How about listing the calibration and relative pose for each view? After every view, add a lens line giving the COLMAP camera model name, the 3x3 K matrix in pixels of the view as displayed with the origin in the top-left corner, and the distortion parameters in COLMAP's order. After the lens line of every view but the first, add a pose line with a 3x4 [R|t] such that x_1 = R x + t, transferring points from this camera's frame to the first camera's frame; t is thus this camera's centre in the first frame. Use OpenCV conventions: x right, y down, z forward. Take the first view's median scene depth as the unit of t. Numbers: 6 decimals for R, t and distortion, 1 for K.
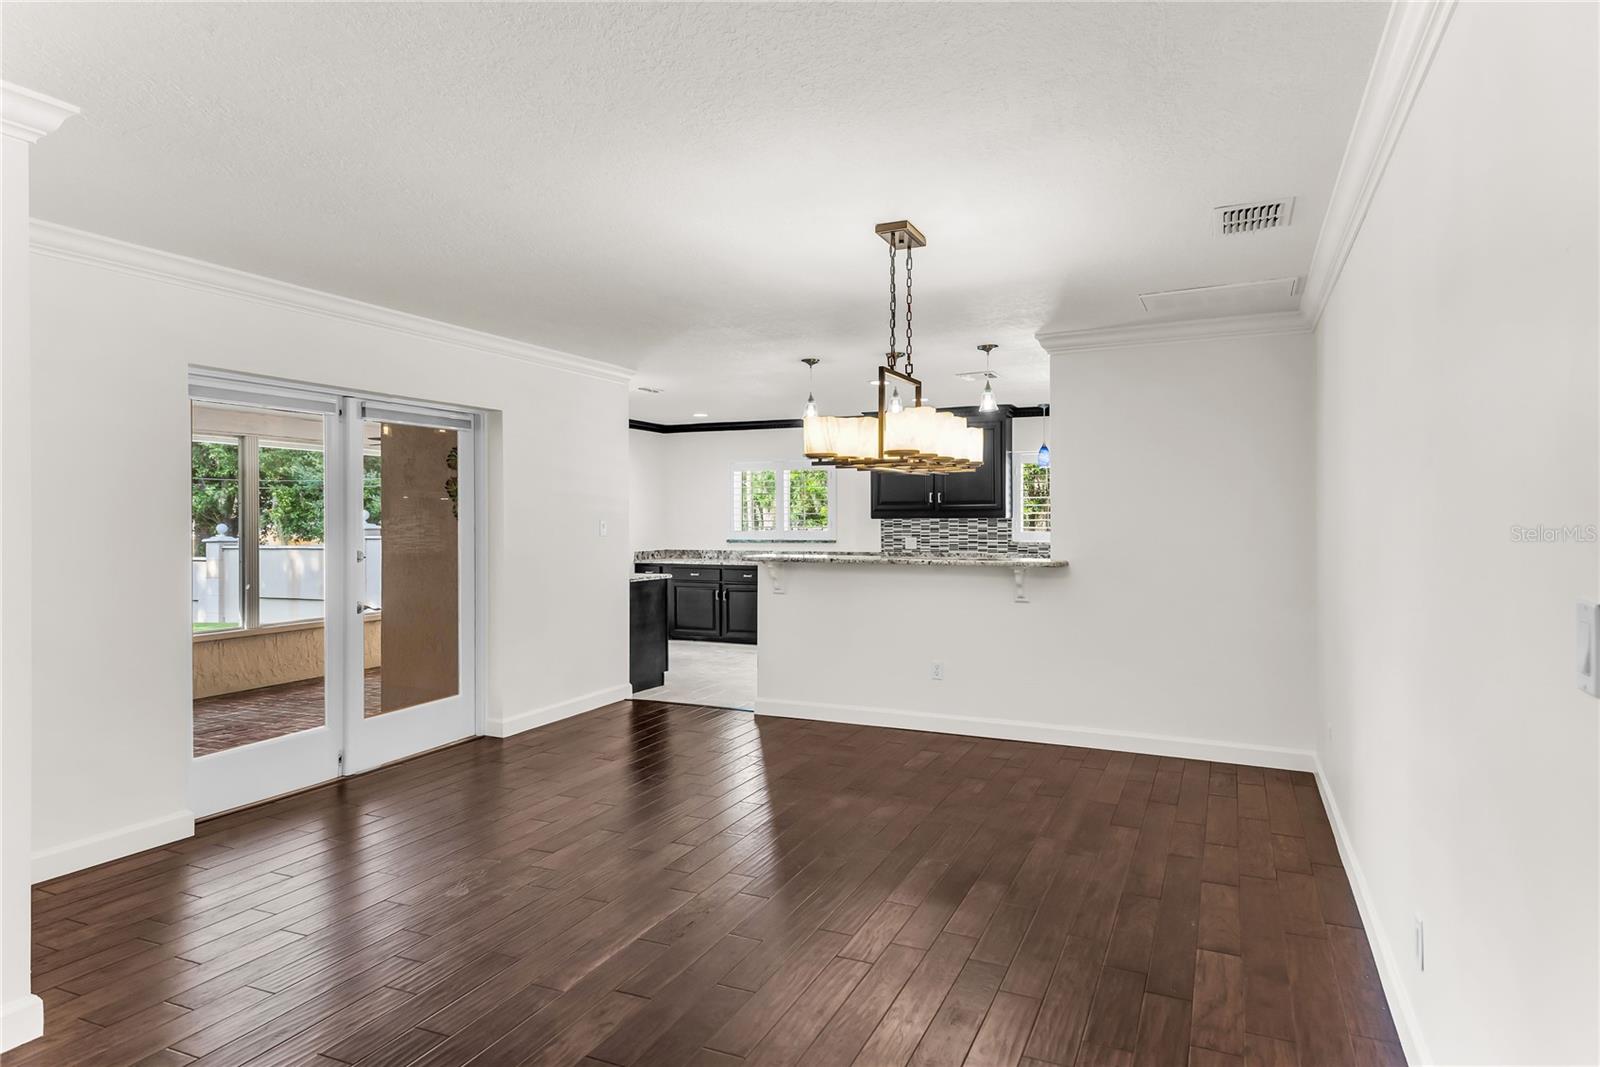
lens RADIAL K [[941.9, 0, 800.3], [0, 941.9, 511.9], [0, 0, 1]] dist [0.056340, -0.000306]
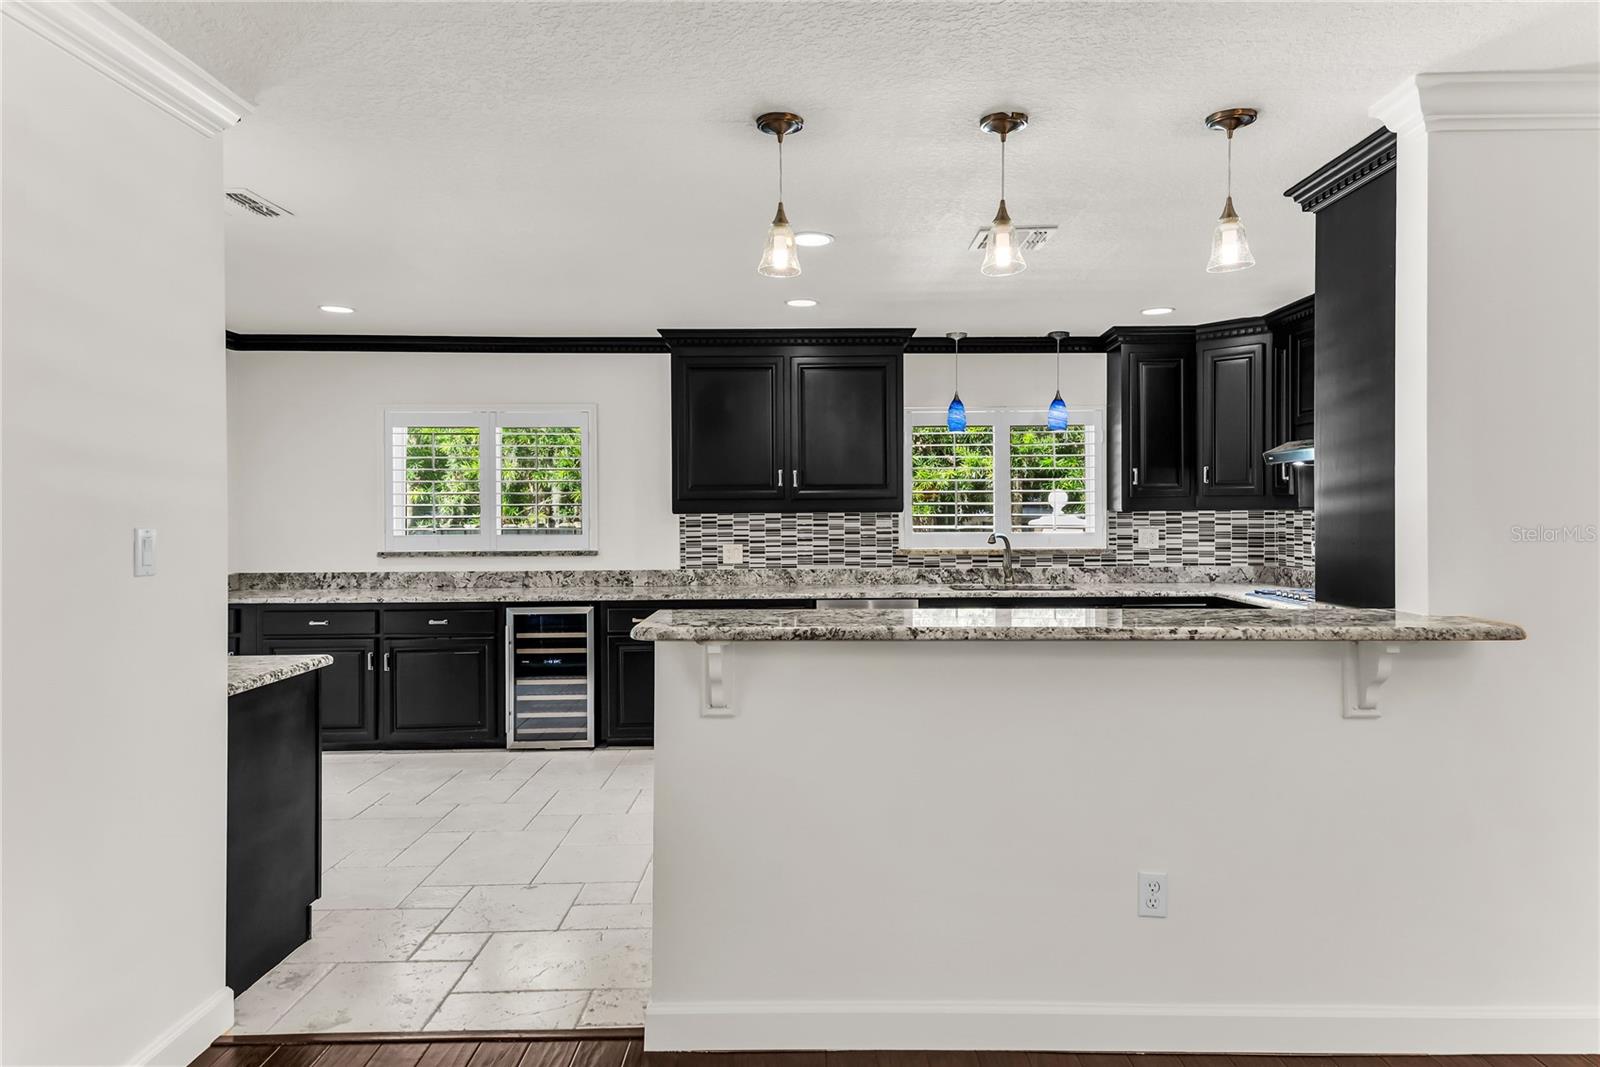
lens RADIAL K [[941.9, 0, 800.3], [0, 941.9, 511.9], [0, 0, 1]] dist [0.056340, -0.000306]
pose [[0.897505, -0.002272, 0.440999, -0.110523], [-0.002050, 0.999954, 0.009322, 0.000419], [-0.441000, -0.009270, 0.897459, 0.438102]]
